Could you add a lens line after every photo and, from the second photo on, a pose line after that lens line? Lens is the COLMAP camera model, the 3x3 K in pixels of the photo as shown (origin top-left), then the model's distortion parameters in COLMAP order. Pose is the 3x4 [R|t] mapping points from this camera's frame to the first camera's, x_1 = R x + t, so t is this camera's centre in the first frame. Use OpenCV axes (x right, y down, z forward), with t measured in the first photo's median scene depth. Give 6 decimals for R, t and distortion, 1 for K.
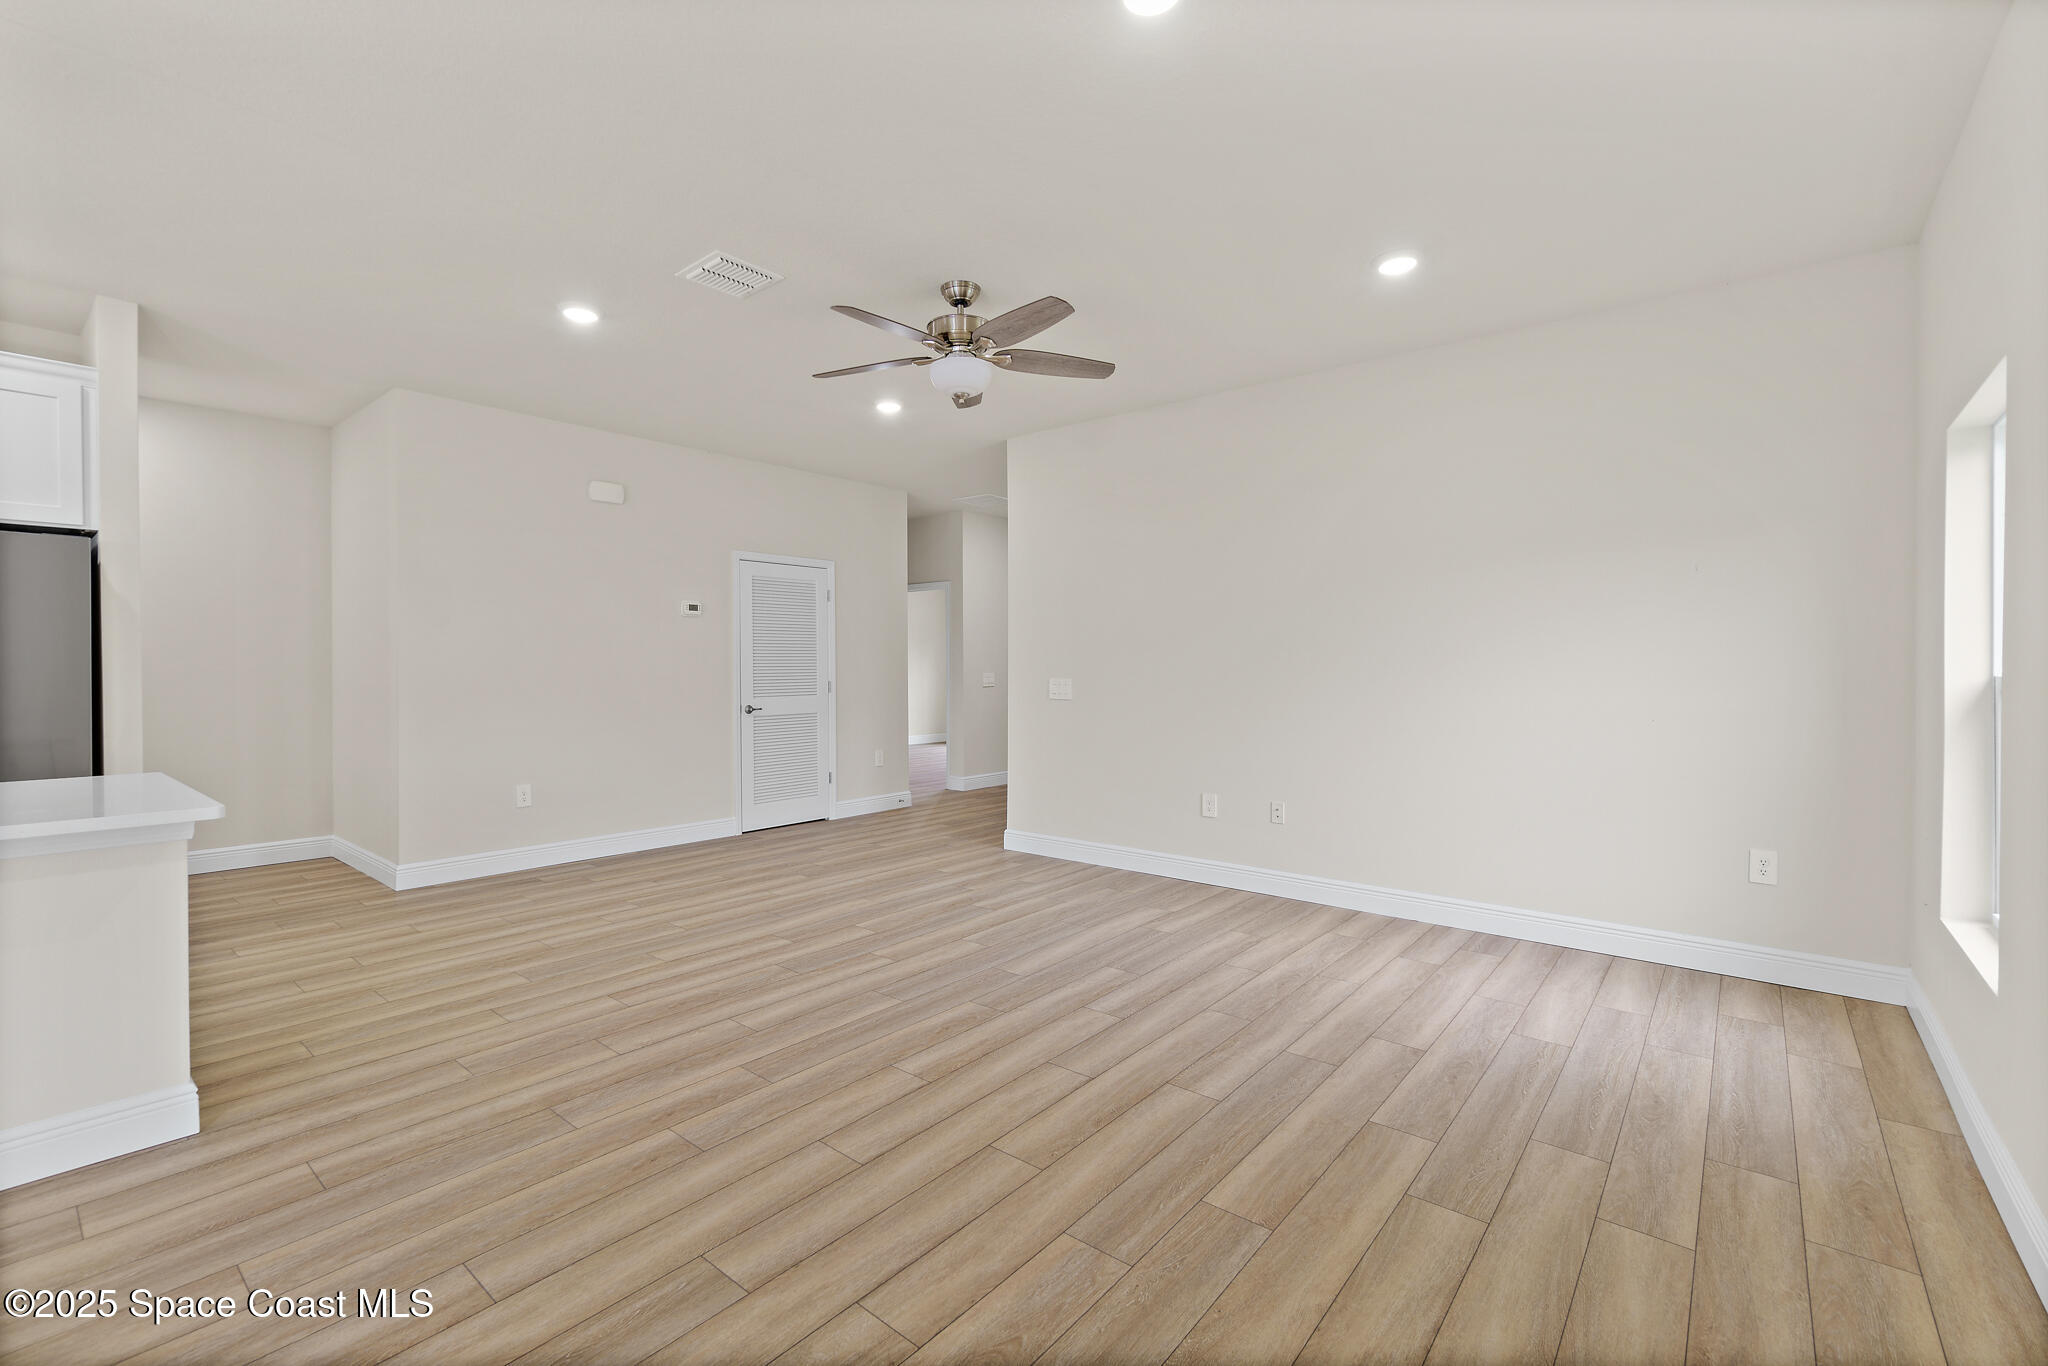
lens RADIAL K [[887.7, 0, 1008.0], [0, 887.7, 659.0], [0, 0, 1]] dist [-0.009188, -0.000737]
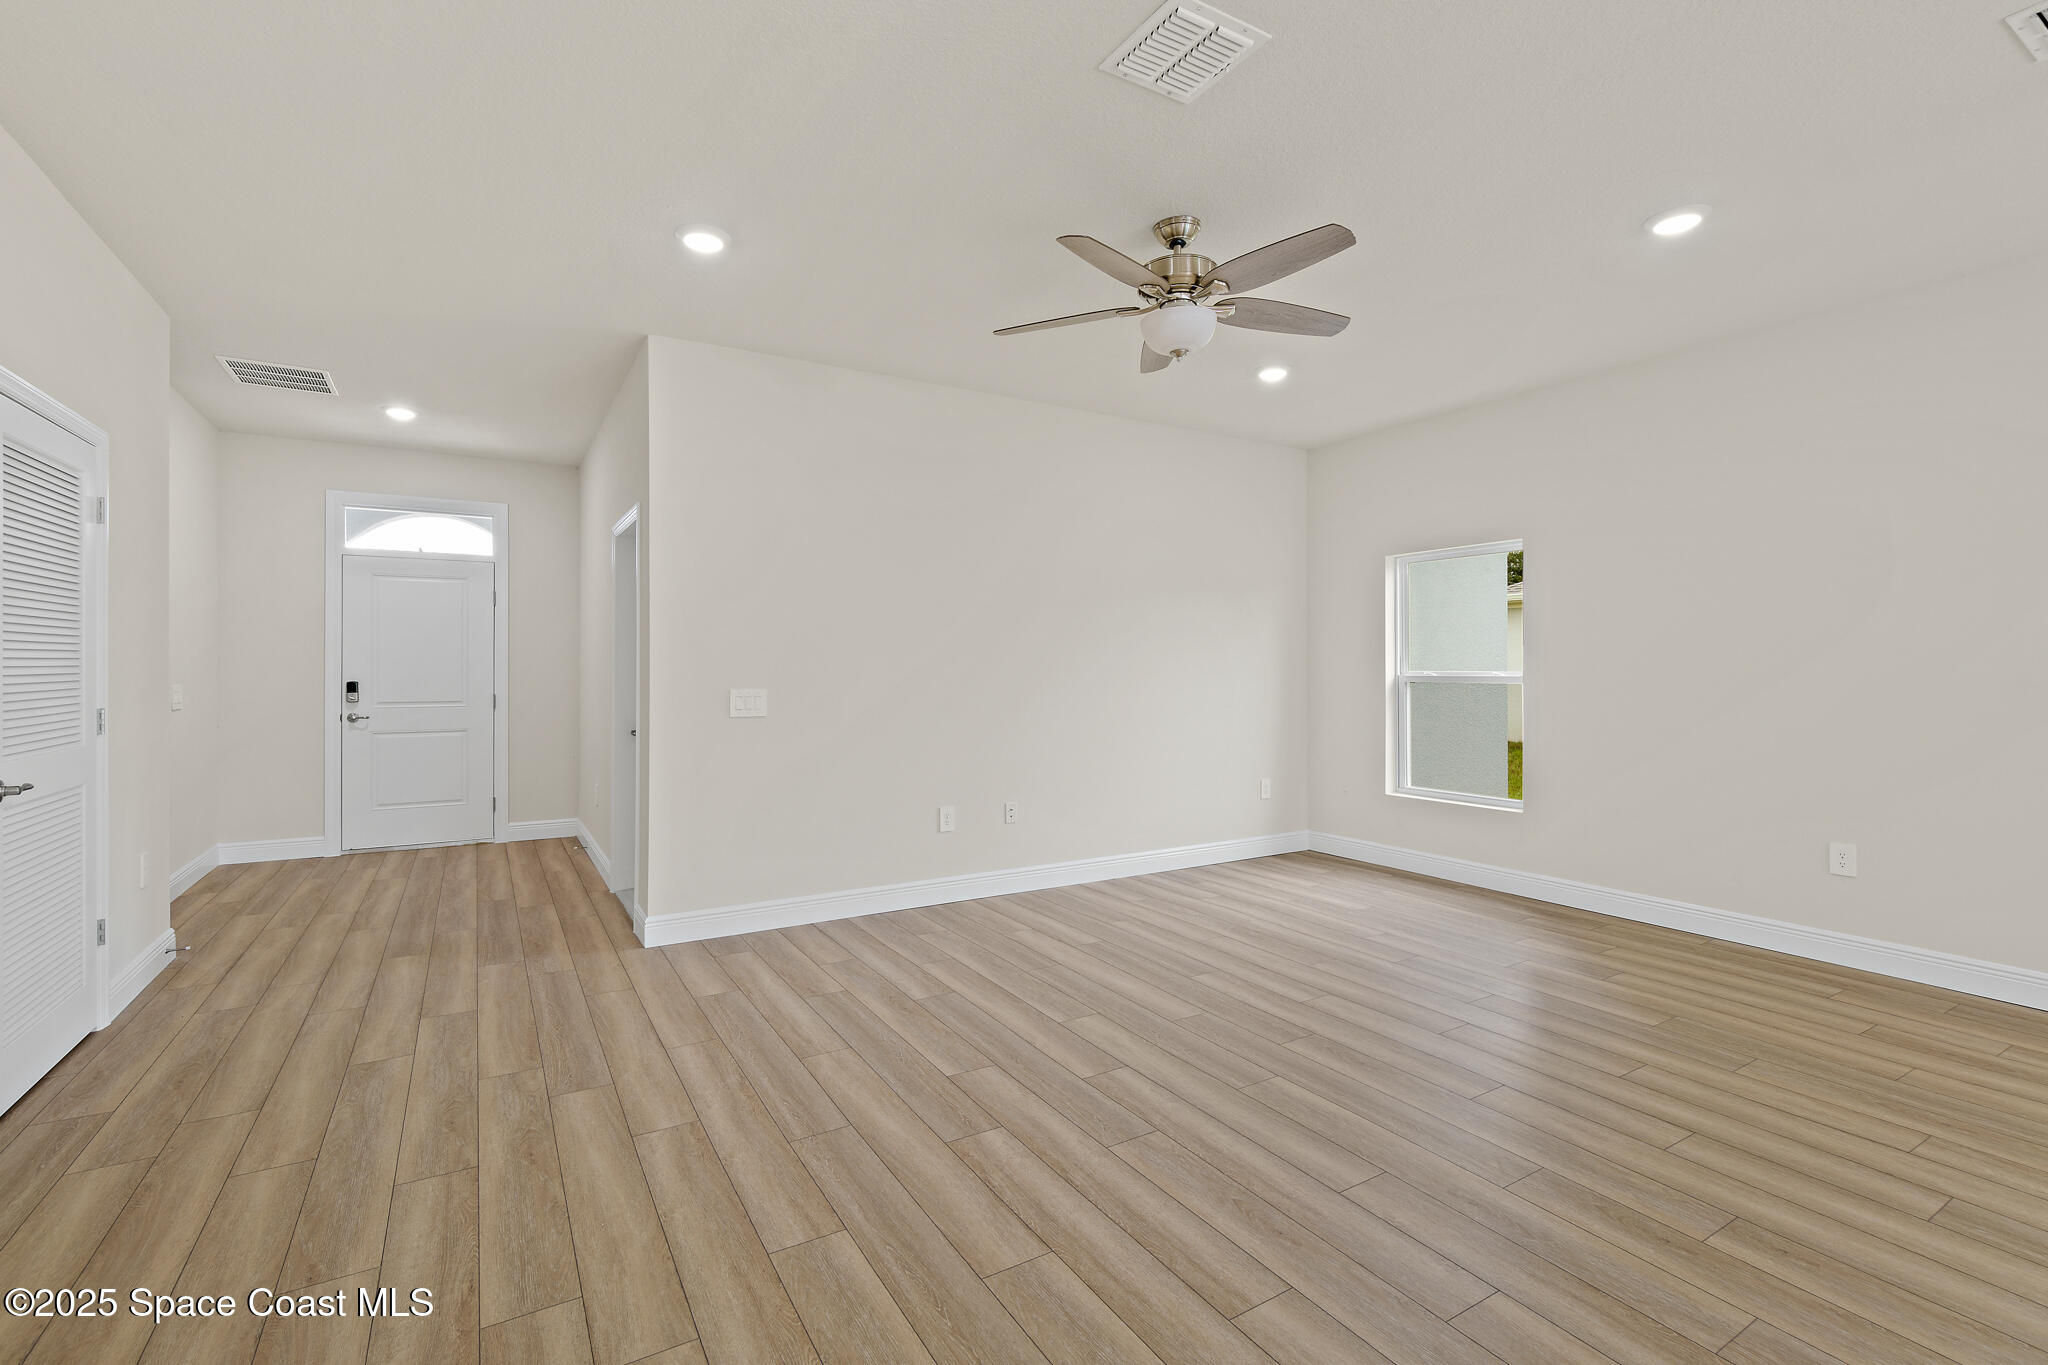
lens RADIAL K [[895.8, 0, 1000.6], [0, 895.8, 657.8], [0, 0, 1]] dist [-0.003086, -0.000150]
pose [[0.335730, 0.010557, 0.941899, -0.897582], [-0.006777, 0.999938, -0.008792, 0.003425], [-0.941934, -0.003431, 0.335781, 0.867285]]
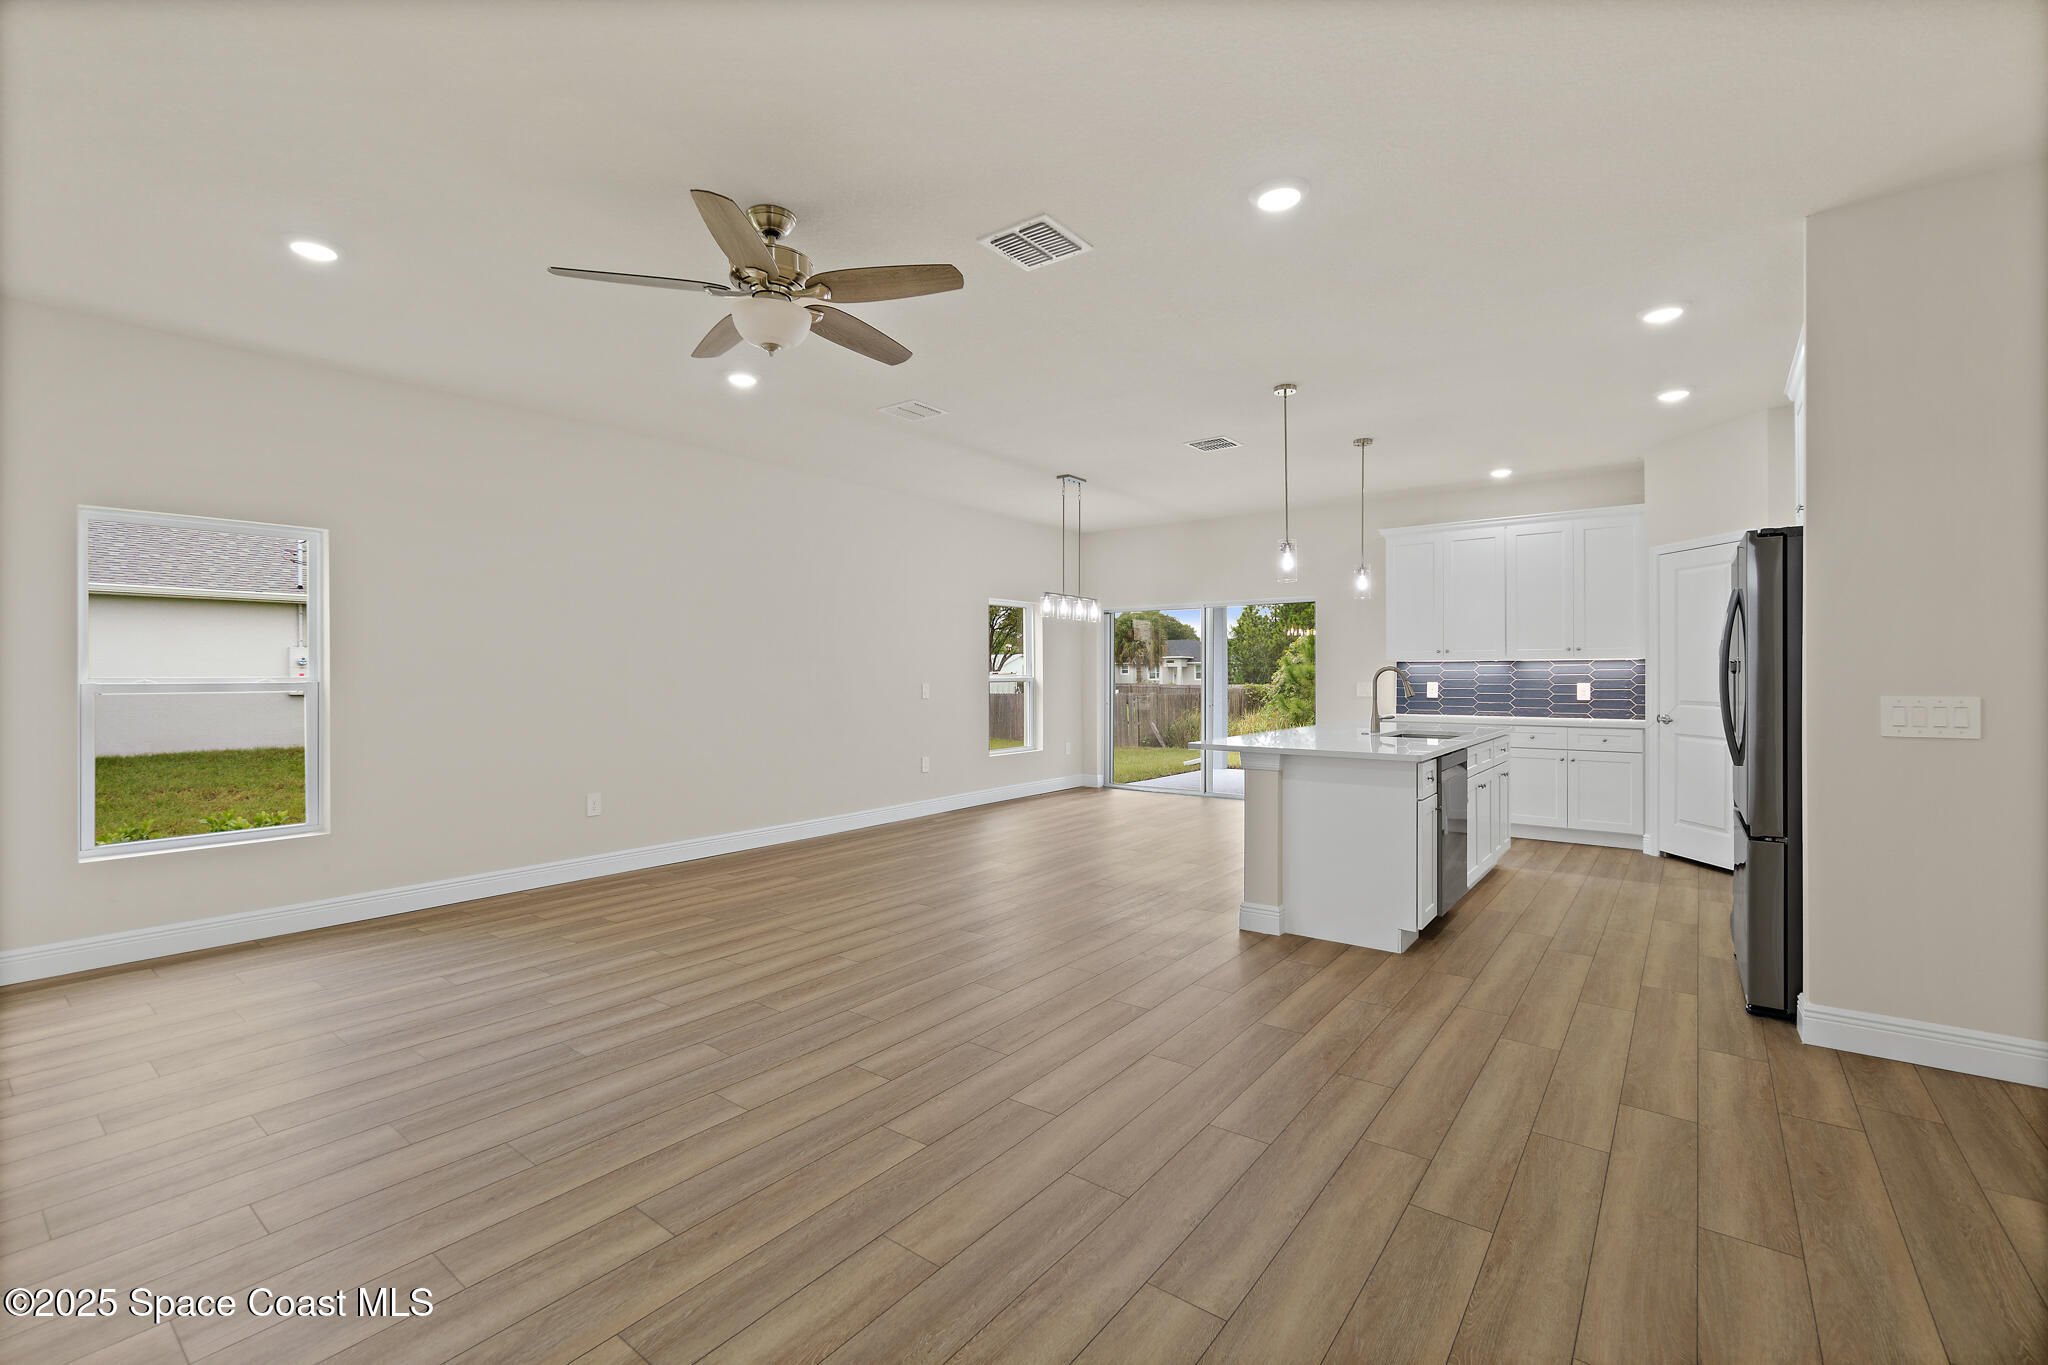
lens RADIAL K [[883.3, 0, 1002.9], [0, 883.3, 674.6], [0, 0, 1]] dist [-0.005421, 0.000080]
pose [[-0.999581, 0.000583, -0.028954, -0.237485], [0.000802, 0.999971, -0.007549, 0.013672], [0.028948, -0.007569, -0.999552, 1.800876]]
